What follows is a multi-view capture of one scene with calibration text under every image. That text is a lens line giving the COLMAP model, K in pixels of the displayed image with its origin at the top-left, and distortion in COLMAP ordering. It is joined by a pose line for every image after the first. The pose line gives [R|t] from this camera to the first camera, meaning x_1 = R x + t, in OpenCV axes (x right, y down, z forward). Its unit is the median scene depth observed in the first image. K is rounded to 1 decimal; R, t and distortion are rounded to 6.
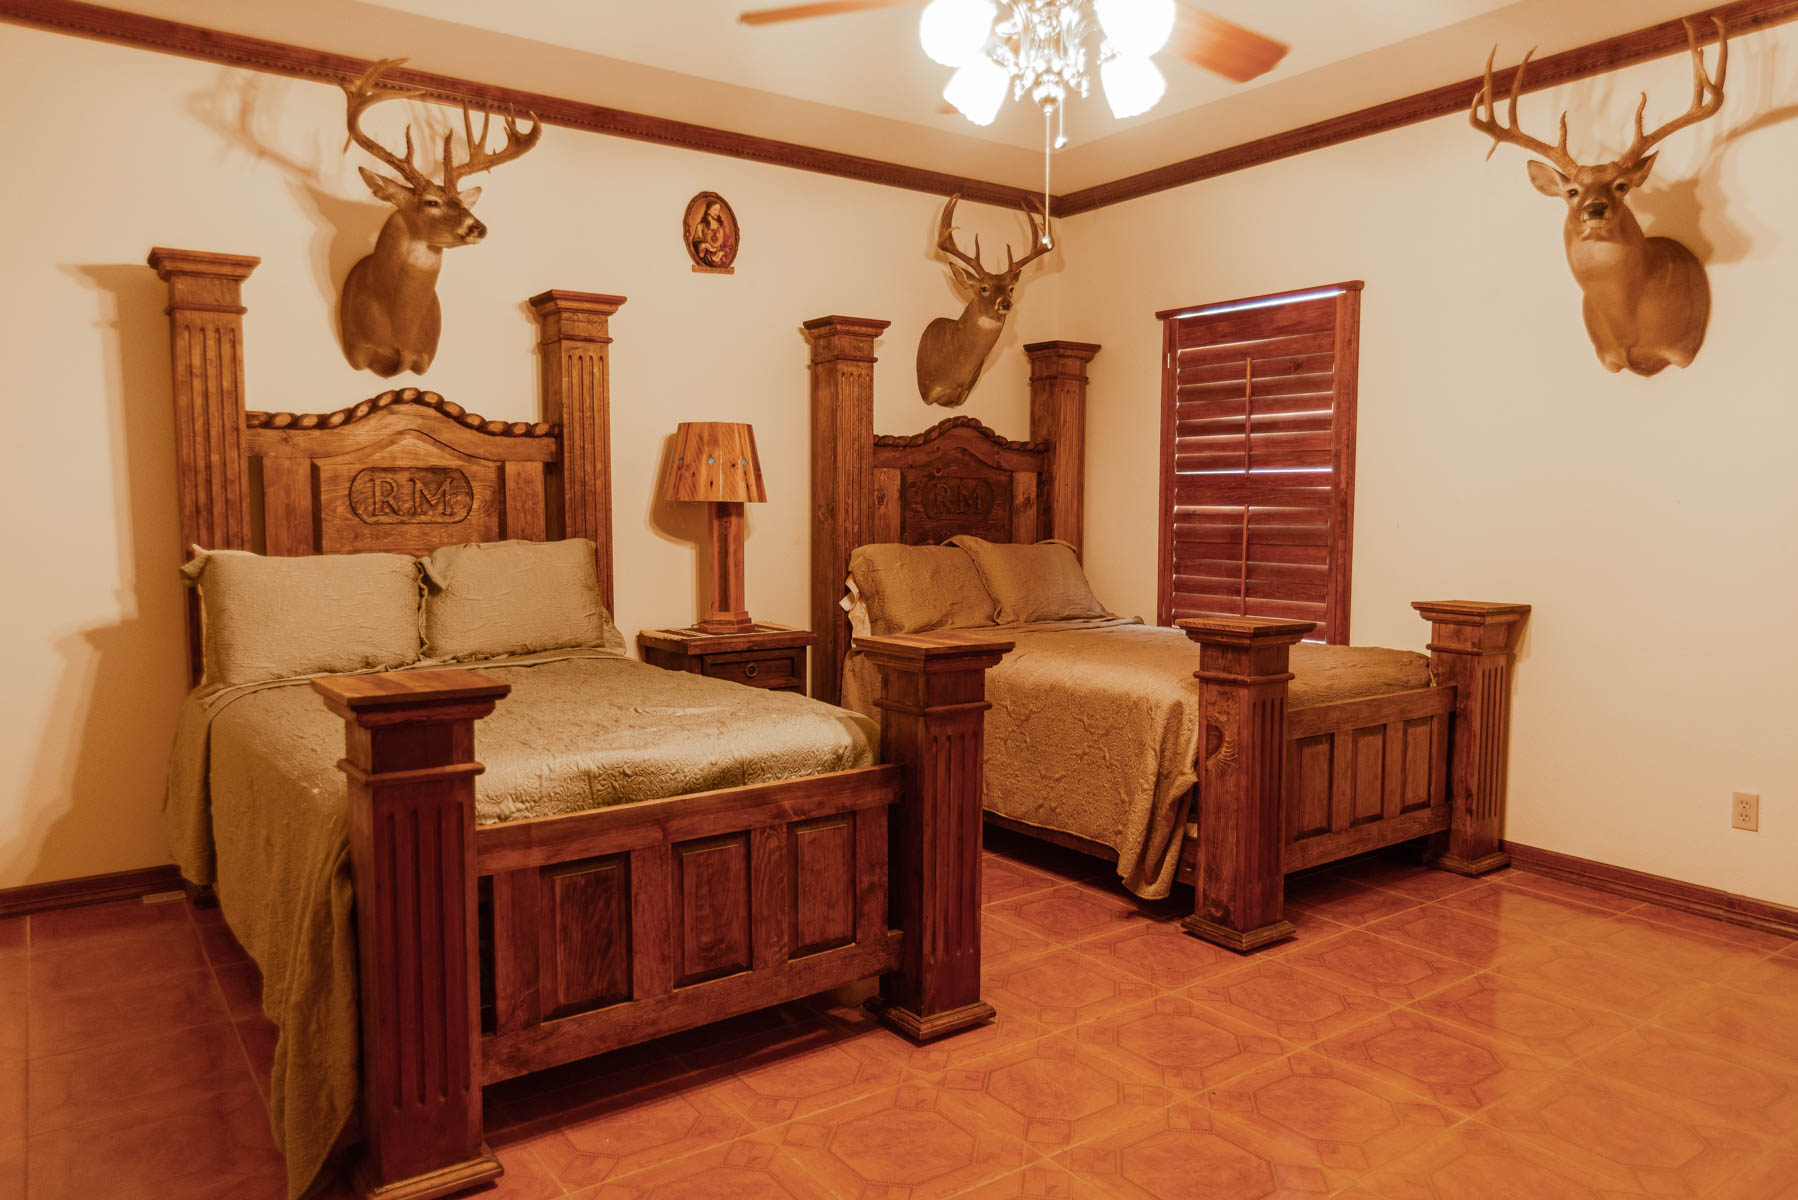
lens RADIAL K [[1225.2, 0, 901.5], [0, 1225.2, 598.8], [0, 0, 1]] dist [-0.039232, -0.000287]
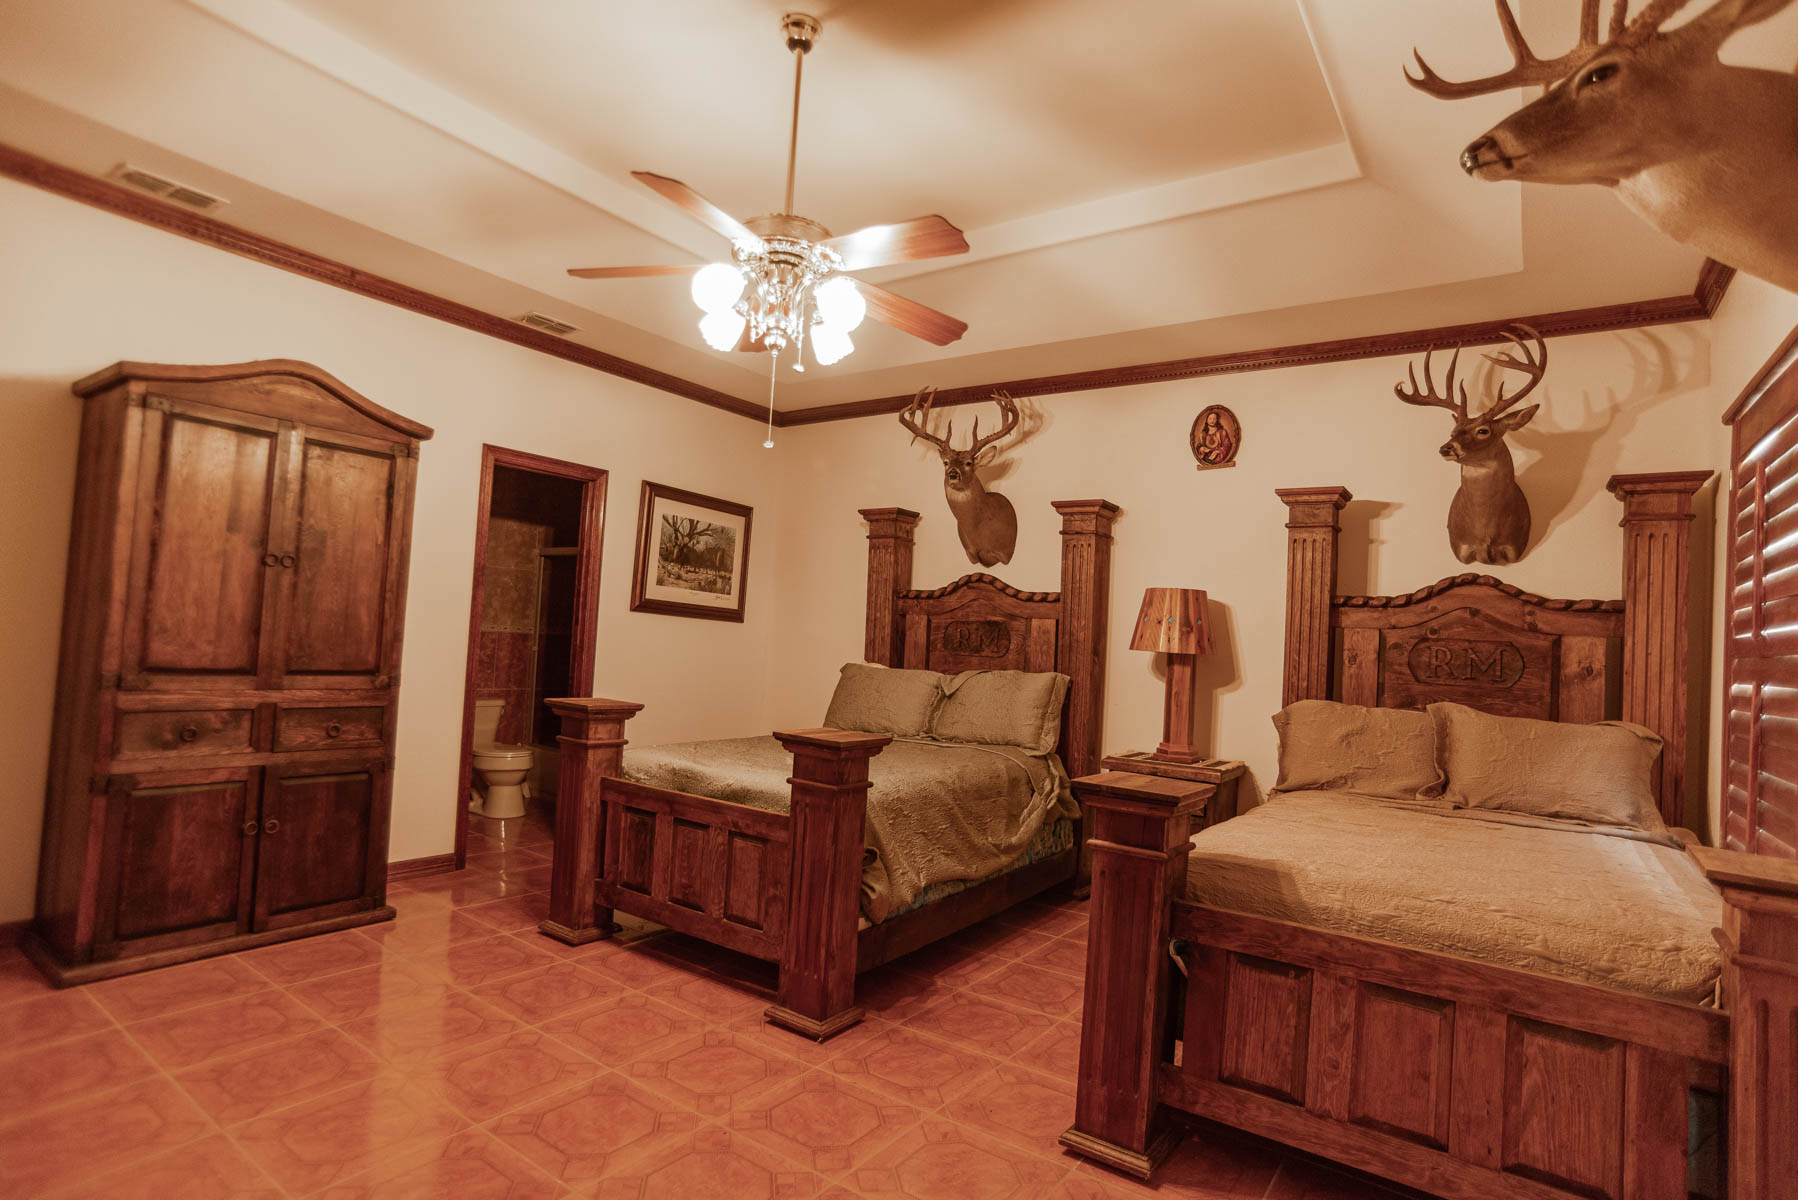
lens RADIAL K [[908.2, 0, 899.8], [0, 908.2, 602.1], [0, 0, 1]] dist [-0.045921, 0.000665]
pose [[0.324502, -0.024554, -0.945566, 0.677725], [-0.126344, 0.989580, -0.069056, -0.034952], [0.937409, 0.141875, 0.318019, 0.487411]]
